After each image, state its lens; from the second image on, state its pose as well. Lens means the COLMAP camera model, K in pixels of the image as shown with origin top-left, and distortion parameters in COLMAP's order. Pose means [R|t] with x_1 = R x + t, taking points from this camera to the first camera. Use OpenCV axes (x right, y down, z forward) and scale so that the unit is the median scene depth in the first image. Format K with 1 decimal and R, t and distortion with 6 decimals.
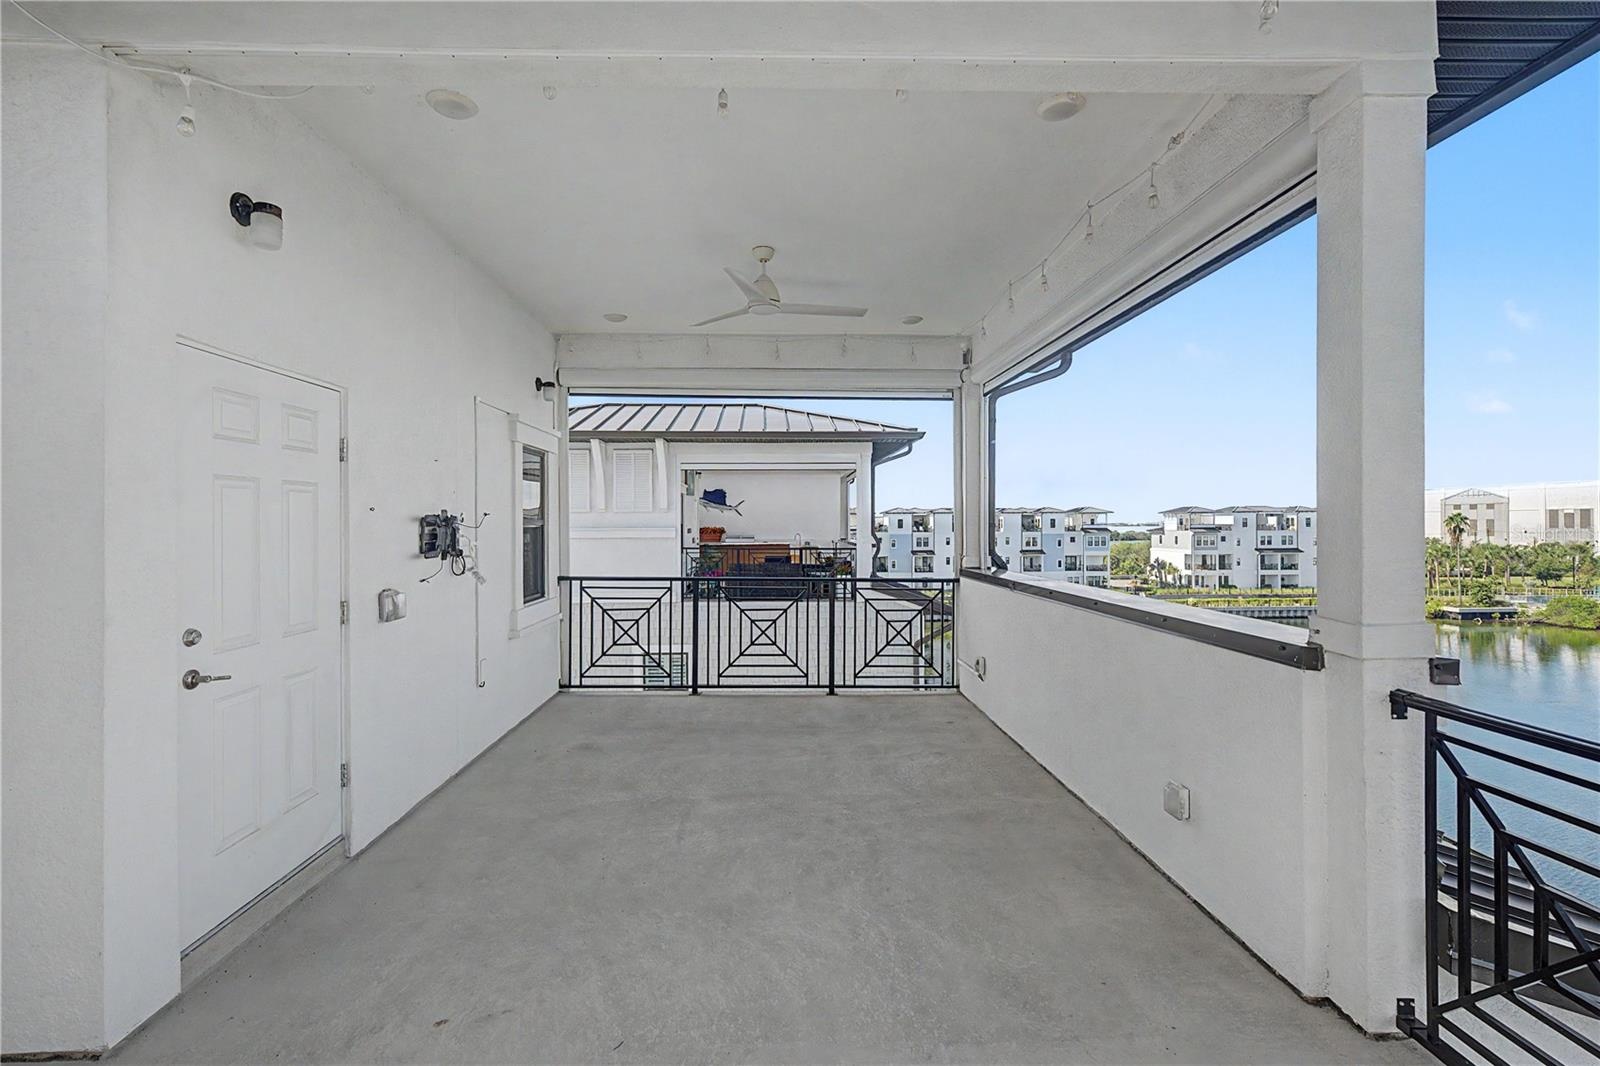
lens RADIAL K [[713.0, 0, 796.2], [0, 713.0, 523.5], [0, 0, 1]] dist [0.000590, 0.000097]
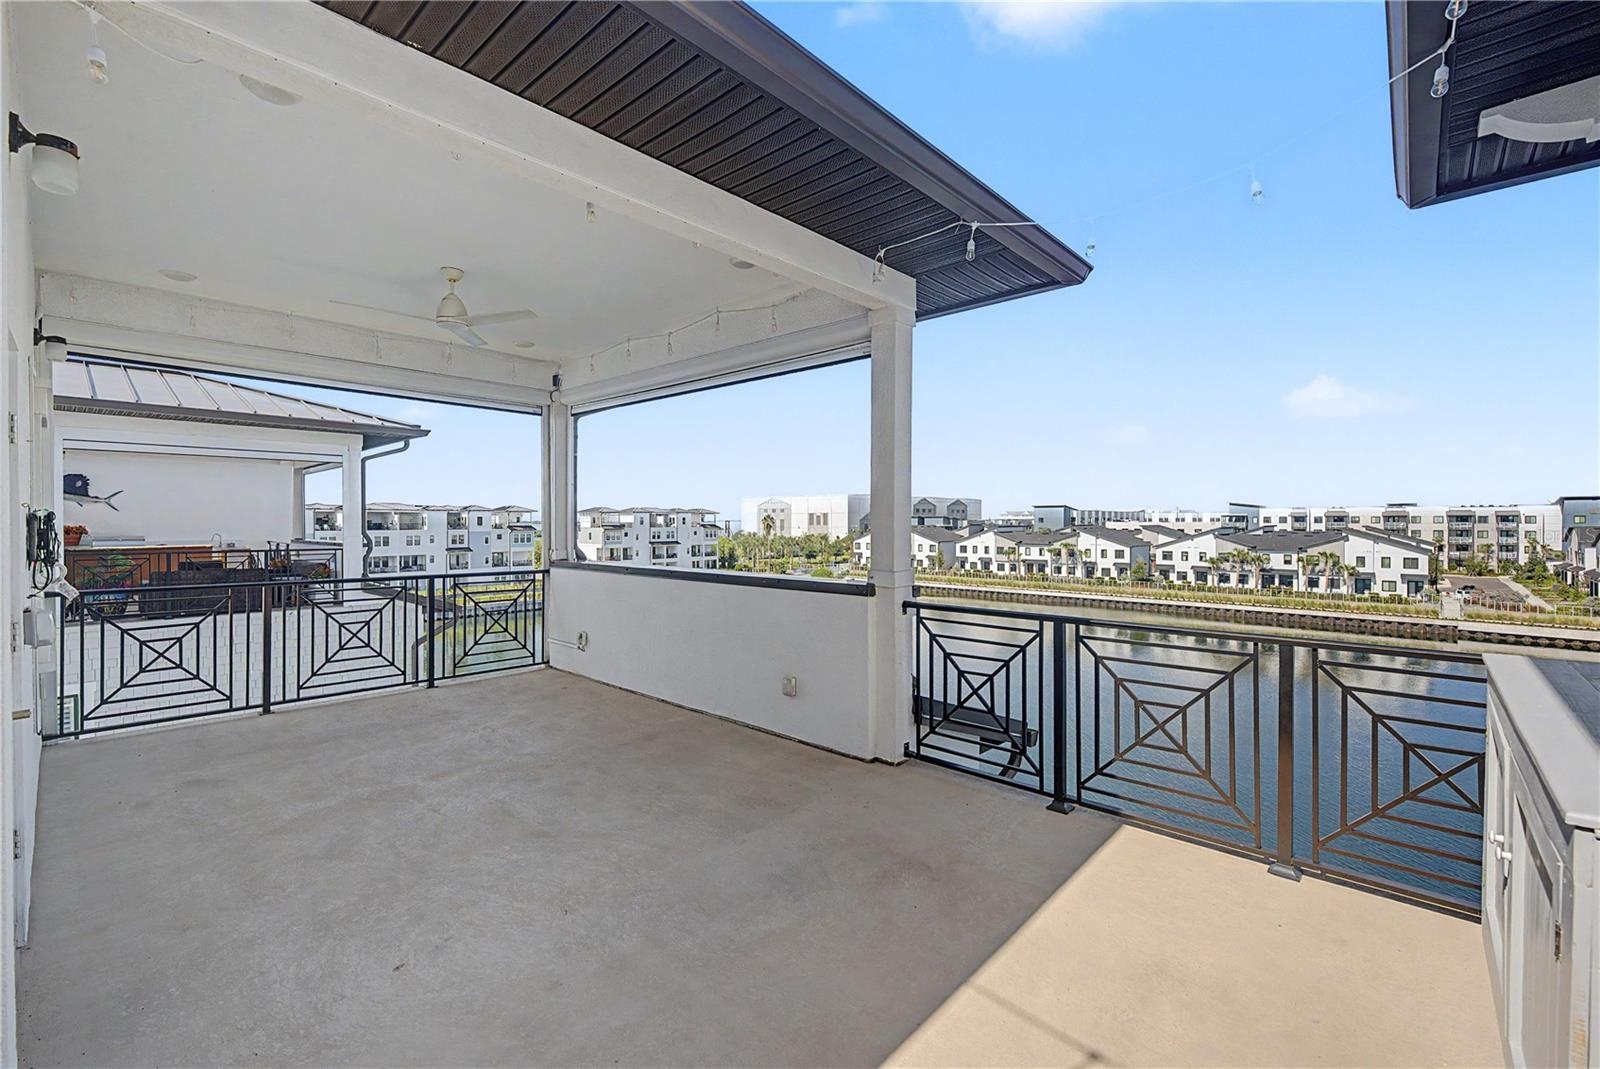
lens RADIAL K [[671.6, 0, 797.6], [0, 671.6, 522.7], [0, 0, 1]] dist [0.000323, 0.000049]
pose [[0.701702, 0.000945, 0.712470, -0.270844], [-0.002191, 0.999997, 0.000832, -0.001325], [-0.712467, -0.002145, 0.701702, -0.063041]]
